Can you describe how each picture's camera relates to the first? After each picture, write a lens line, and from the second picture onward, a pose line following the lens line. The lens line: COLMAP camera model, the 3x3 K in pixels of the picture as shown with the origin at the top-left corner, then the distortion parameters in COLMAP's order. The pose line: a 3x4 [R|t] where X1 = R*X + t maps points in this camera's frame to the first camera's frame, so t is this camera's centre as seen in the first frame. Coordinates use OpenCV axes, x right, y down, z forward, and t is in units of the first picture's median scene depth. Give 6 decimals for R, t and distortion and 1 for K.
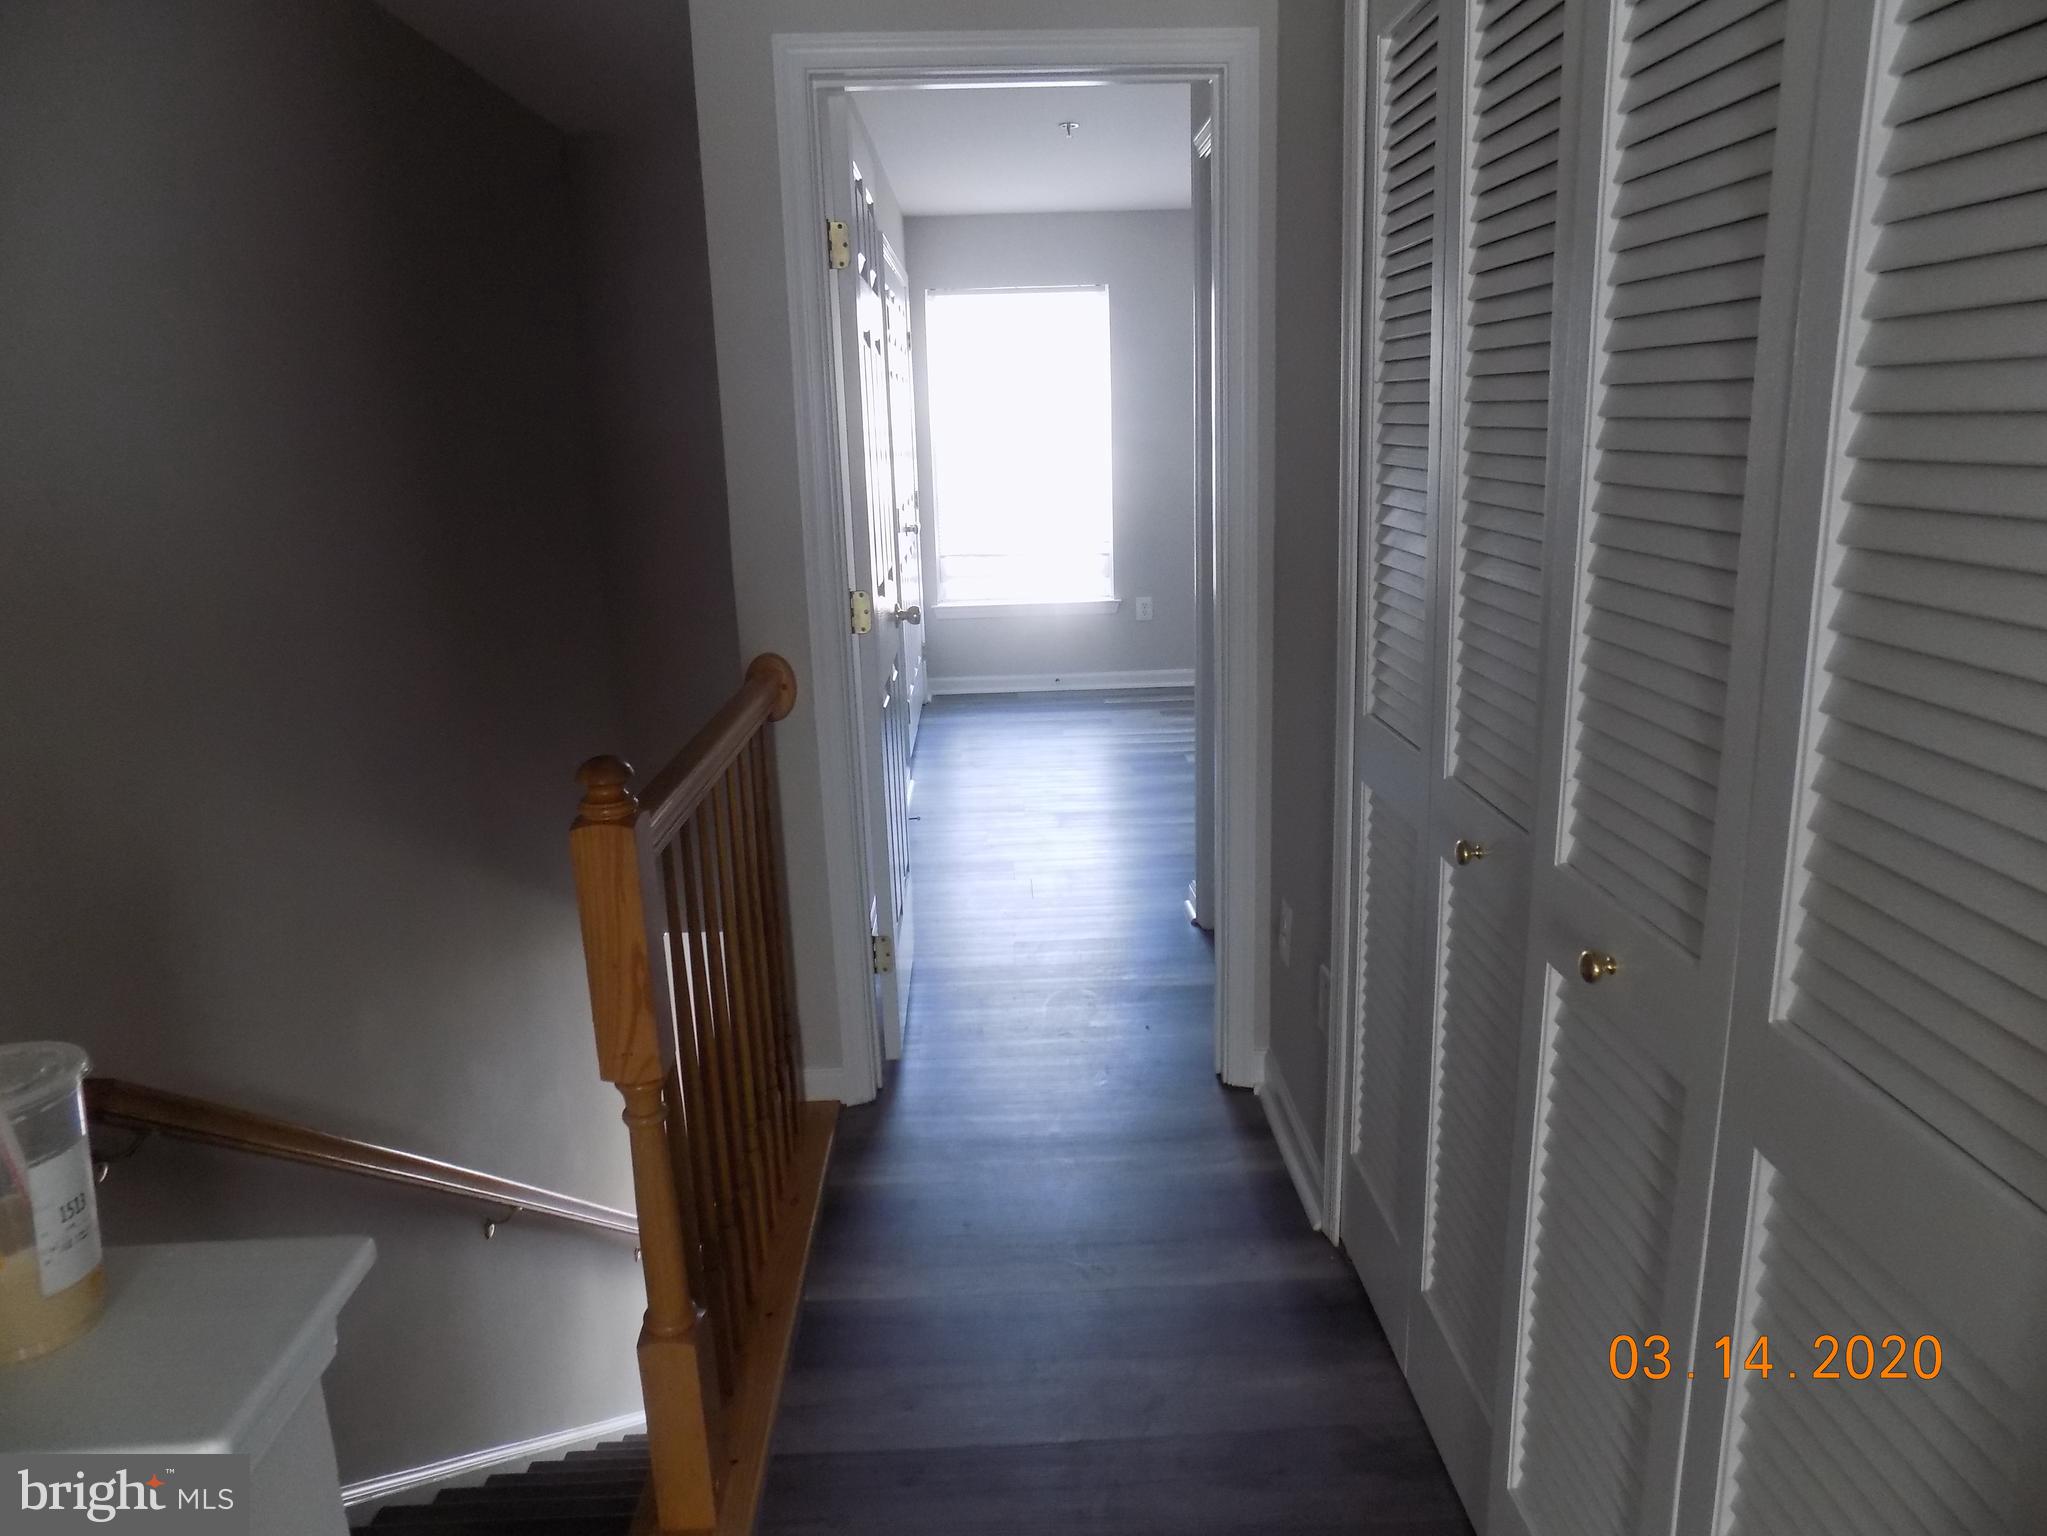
lens RADIAL K [[1376.7, 0, 1028.3], [0, 1376.7, 760.1], [0, 0, 1]] dist [-0.084419, 0.082693]
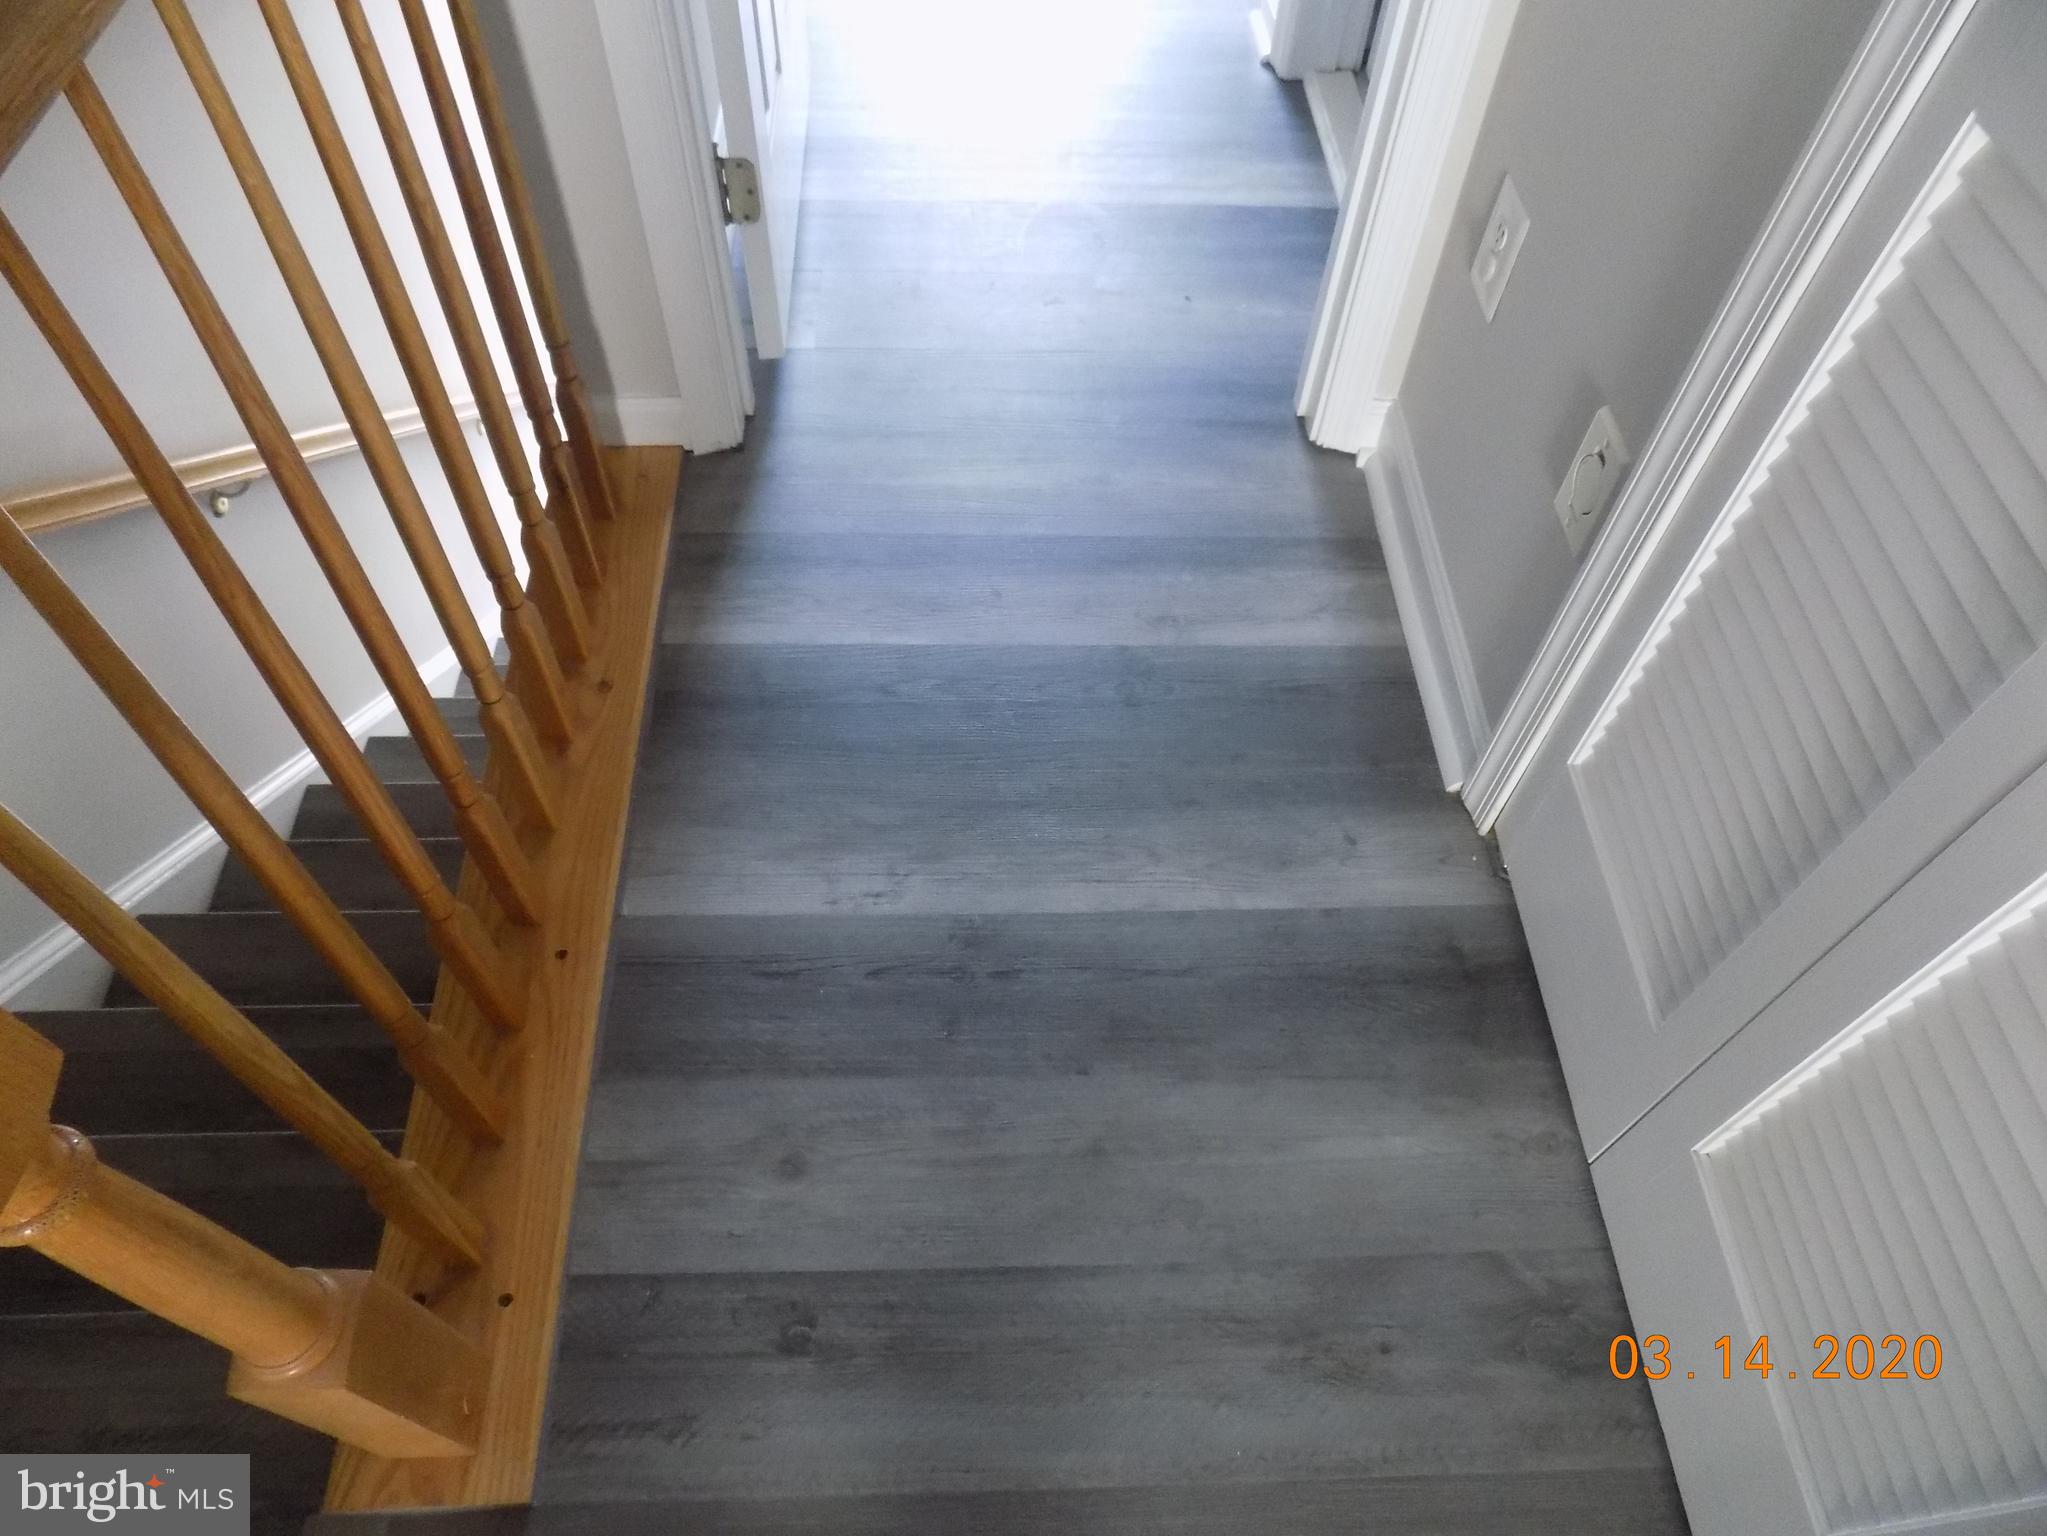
lens RADIAL K [[1376.7, 0, 1028.3], [0, 1376.7, 760.1], [0, 0, 1]] dist [-0.084419, 0.082693]
pose [[0.997306, 0.033781, 0.065111, -0.019213], [-0.068421, 0.748389, 0.659722, -0.055157], [-0.026442, -0.662399, 0.748684, 0.453529]]
